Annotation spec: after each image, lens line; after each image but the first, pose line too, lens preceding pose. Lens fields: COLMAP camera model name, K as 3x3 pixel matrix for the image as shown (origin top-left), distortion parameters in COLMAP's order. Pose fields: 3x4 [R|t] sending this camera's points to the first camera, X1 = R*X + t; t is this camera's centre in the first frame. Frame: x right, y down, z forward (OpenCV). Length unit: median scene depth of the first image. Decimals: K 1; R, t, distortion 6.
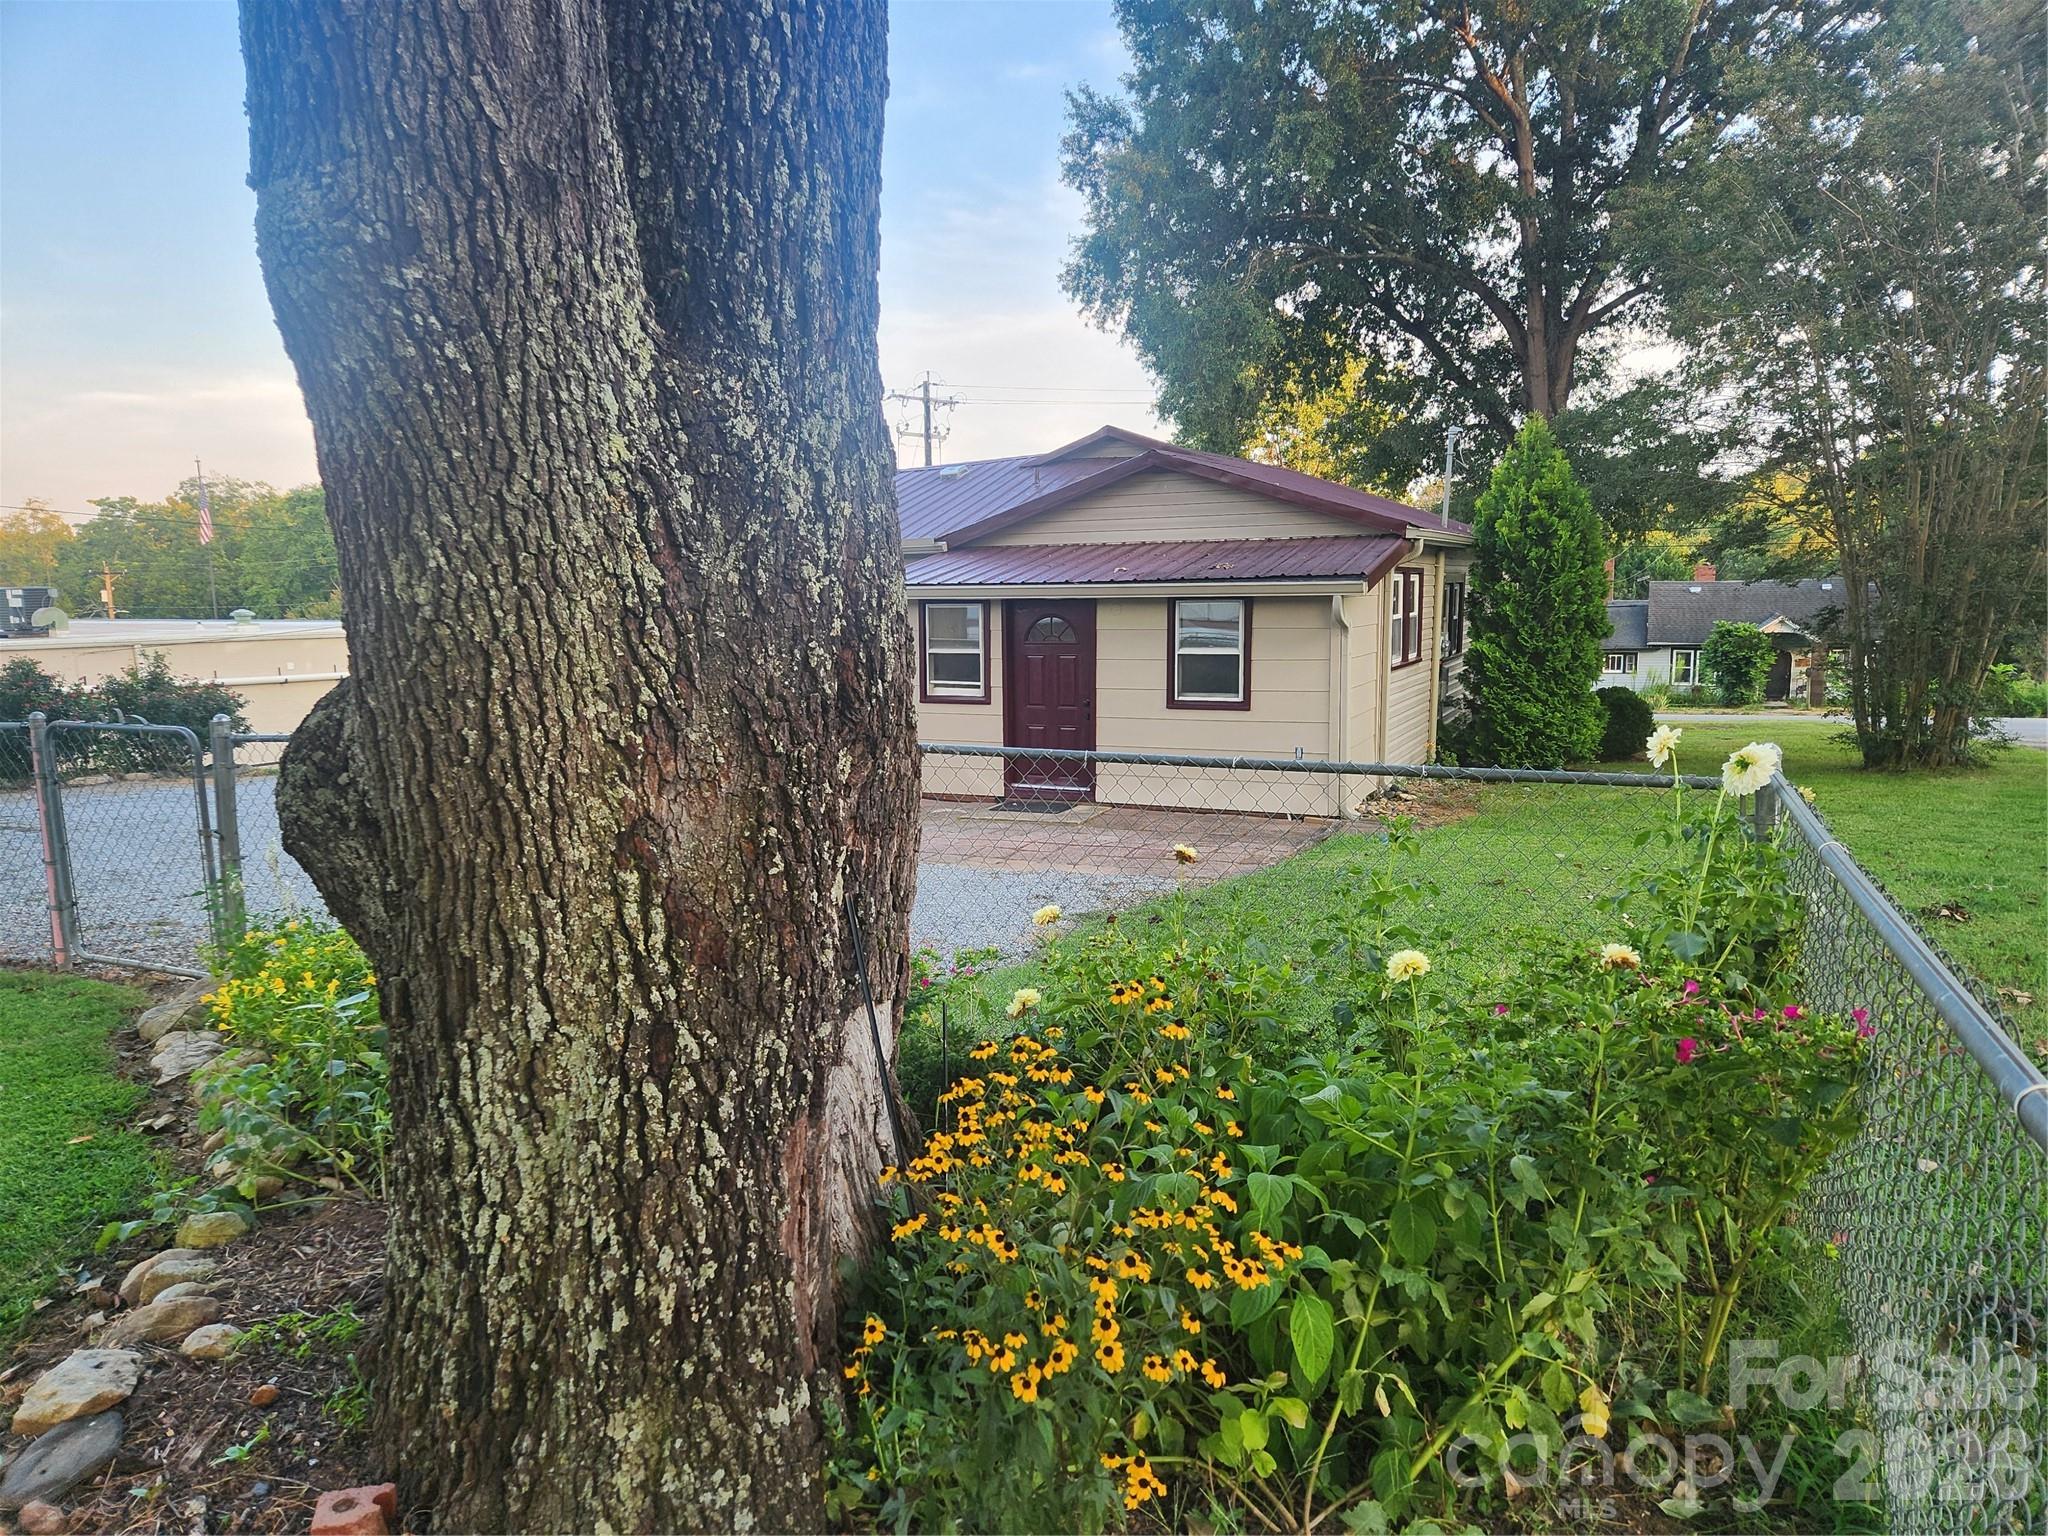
lens RADIAL K [[1385.6, 0, 1024.0], [0, 1385.6, 768.0], [0, 0, 1]] dist [0.092735, -0.088424]
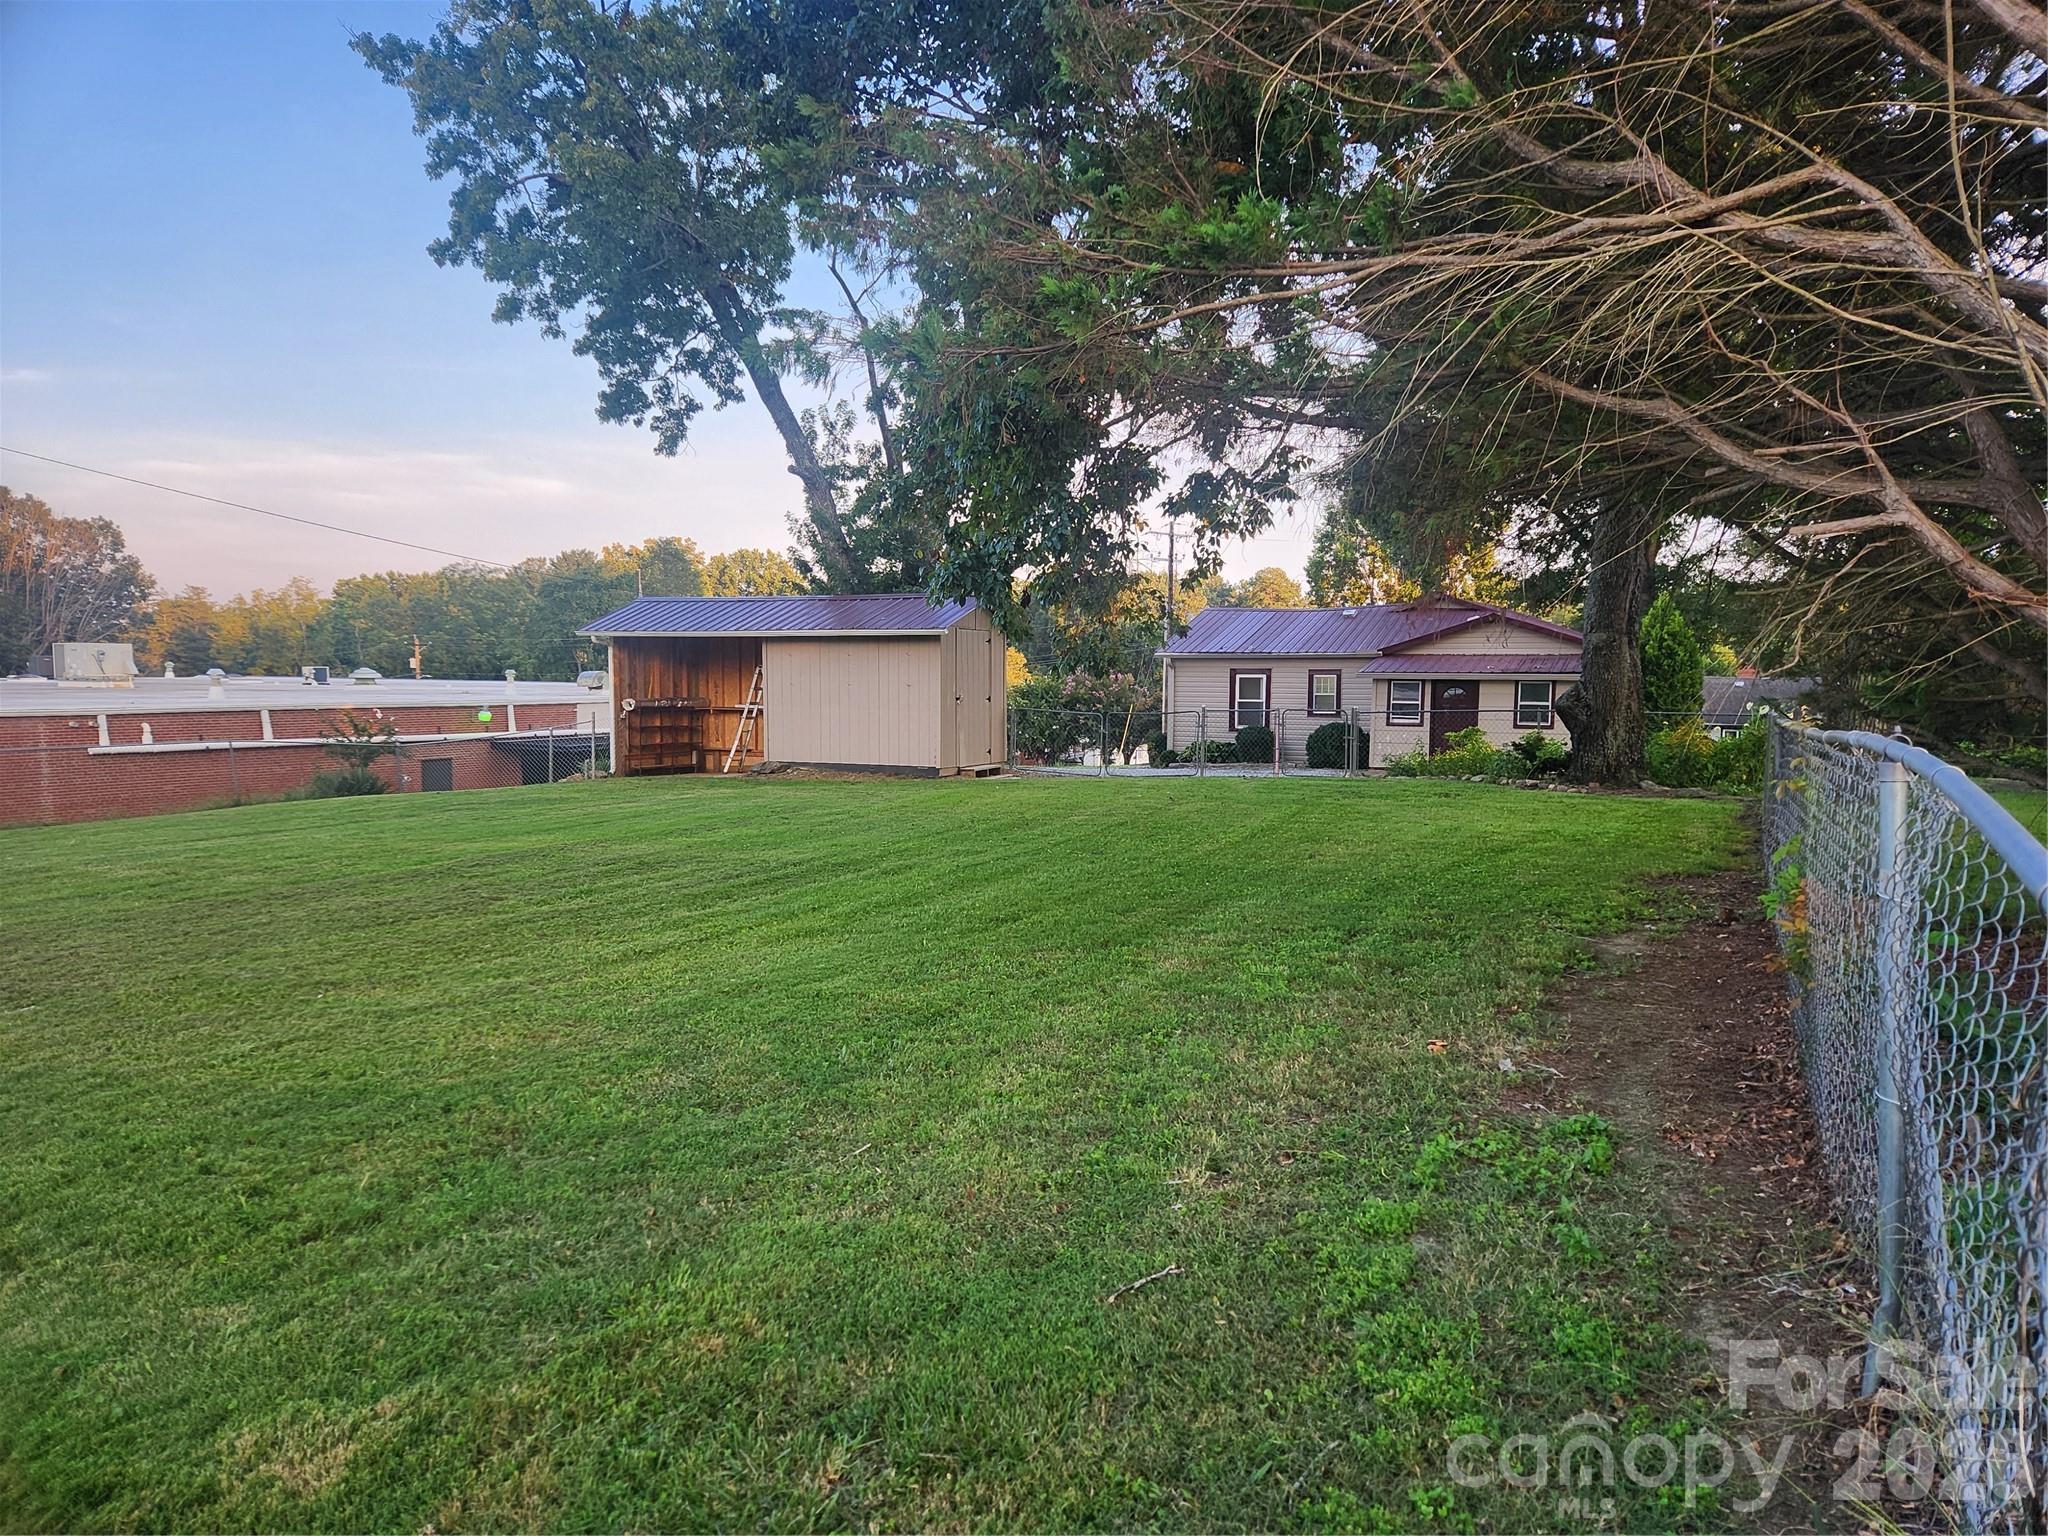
lens RADIAL K [[1385.6, 0, 1024.0], [0, 1385.6, 768.0], [0, 0, 1]] dist [0.092735, -0.088424]
pose [[0.999475, 0.022197, -0.023601, -0.604015], [-0.023498, 0.998134, -0.056362, 0.160199], [0.022306, 0.056887, 0.998131, -1.229821]]
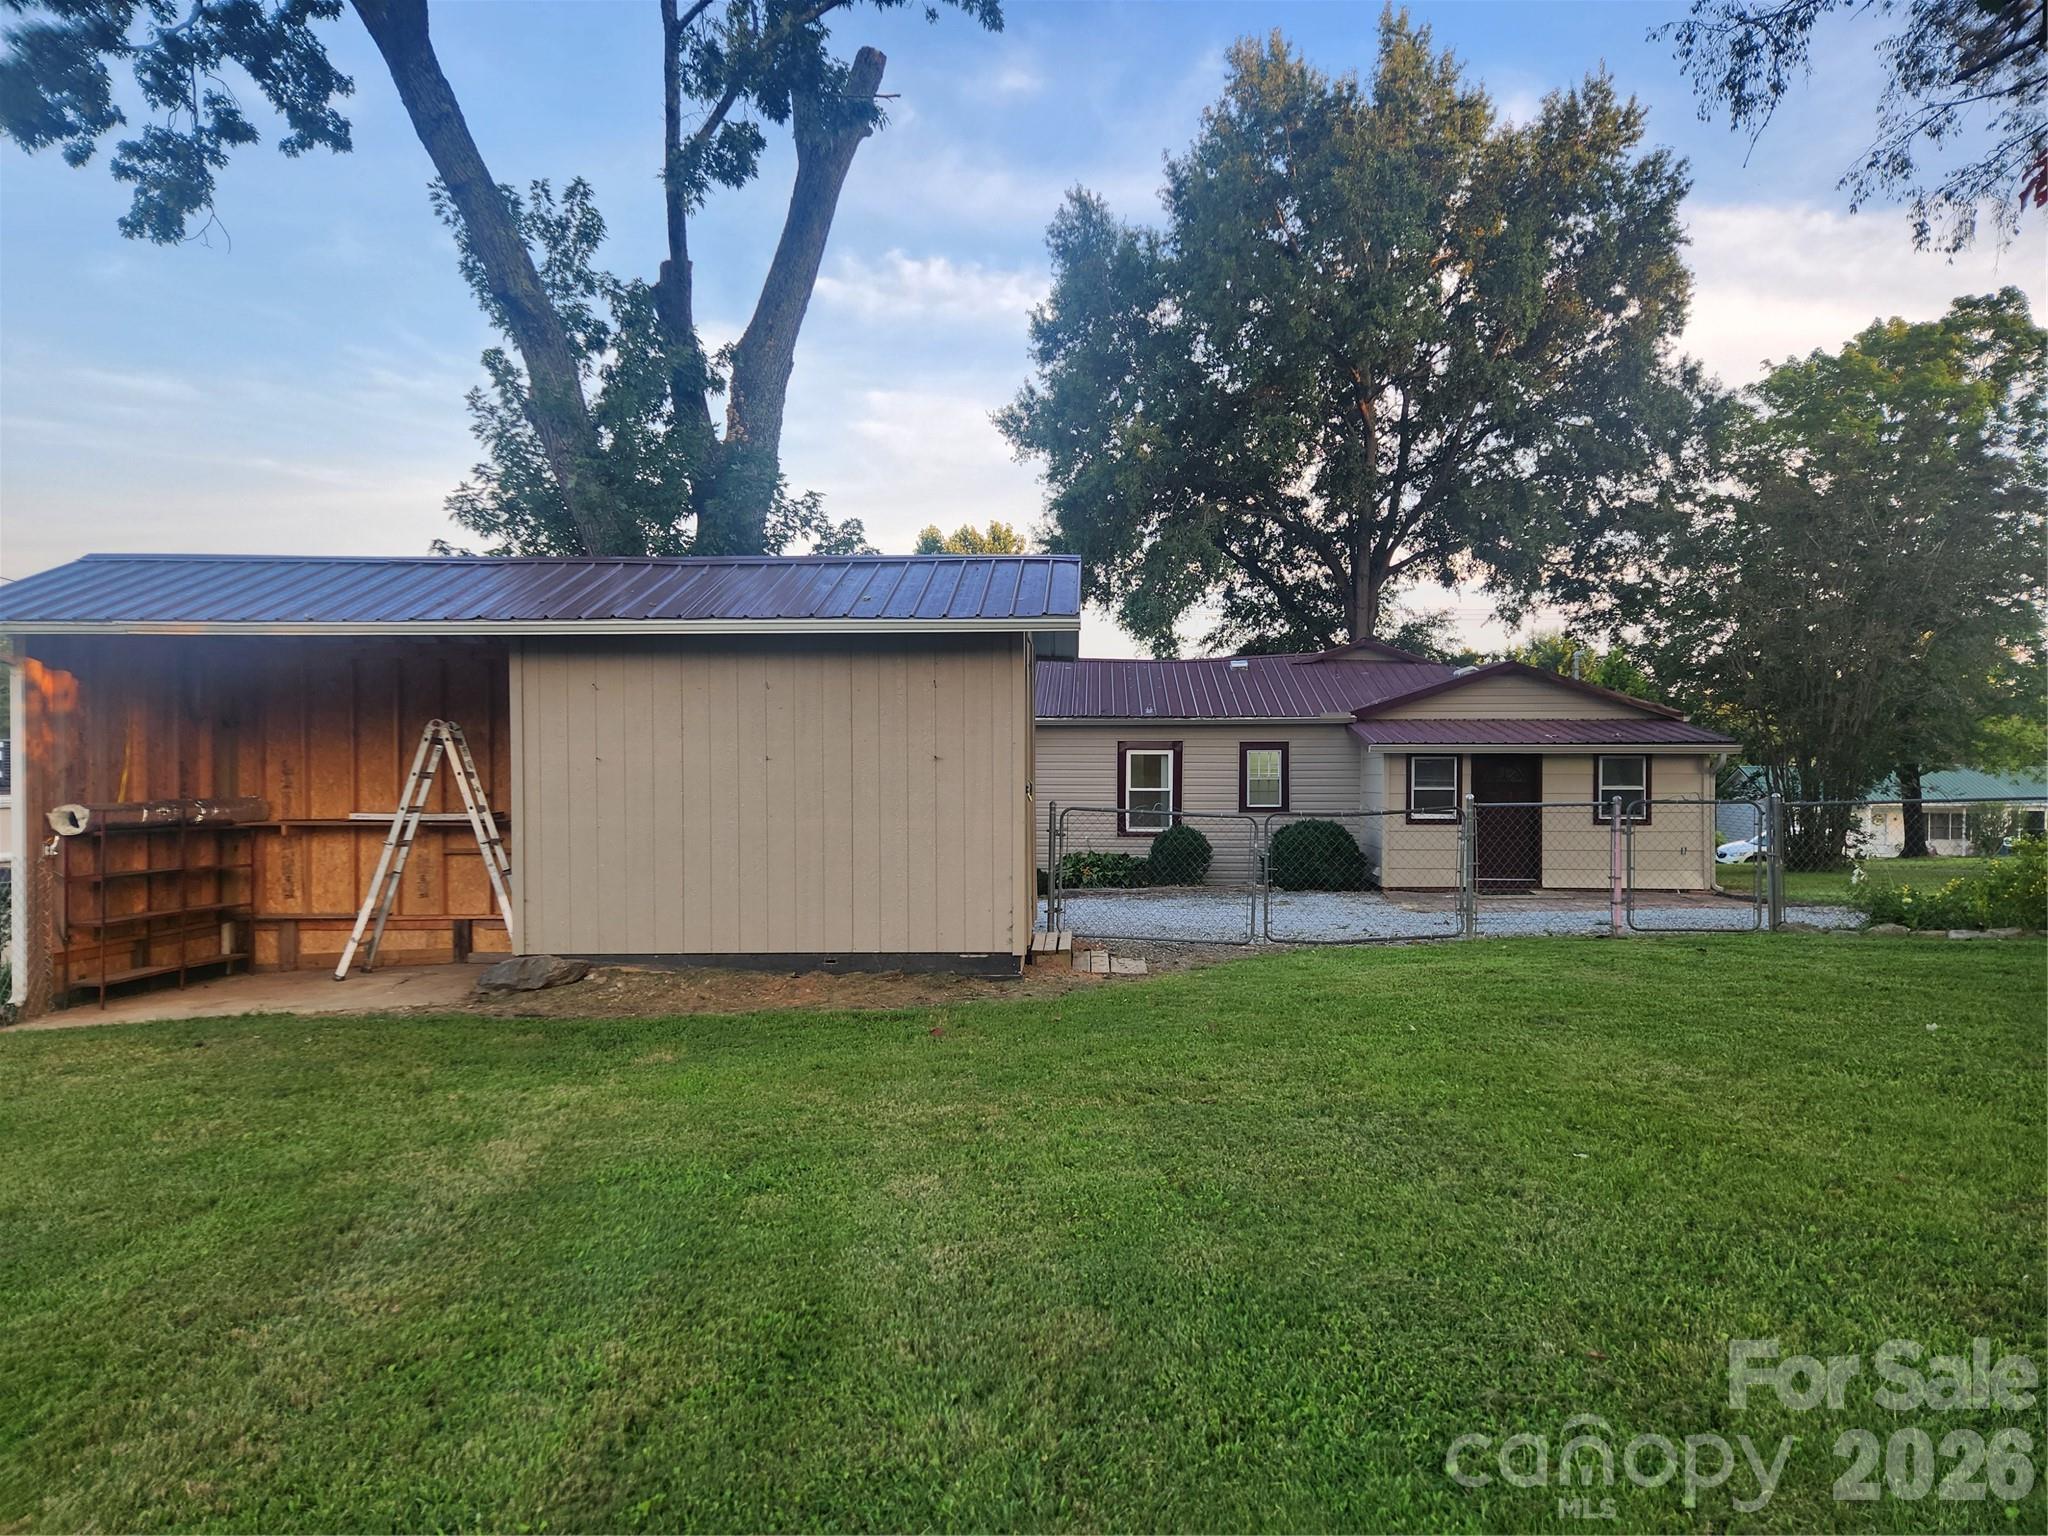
lens RADIAL K [[1385.6, 0, 1024.0], [0, 1385.6, 768.0], [0, 0, 1]] dist [0.092735, -0.088424]
pose [[0.921977, 0.013352, 0.387015, -1.028354], [0.036139, 0.992077, -0.120318, 0.056878], [-0.385555, 0.124917, 0.914190, -0.193734]]
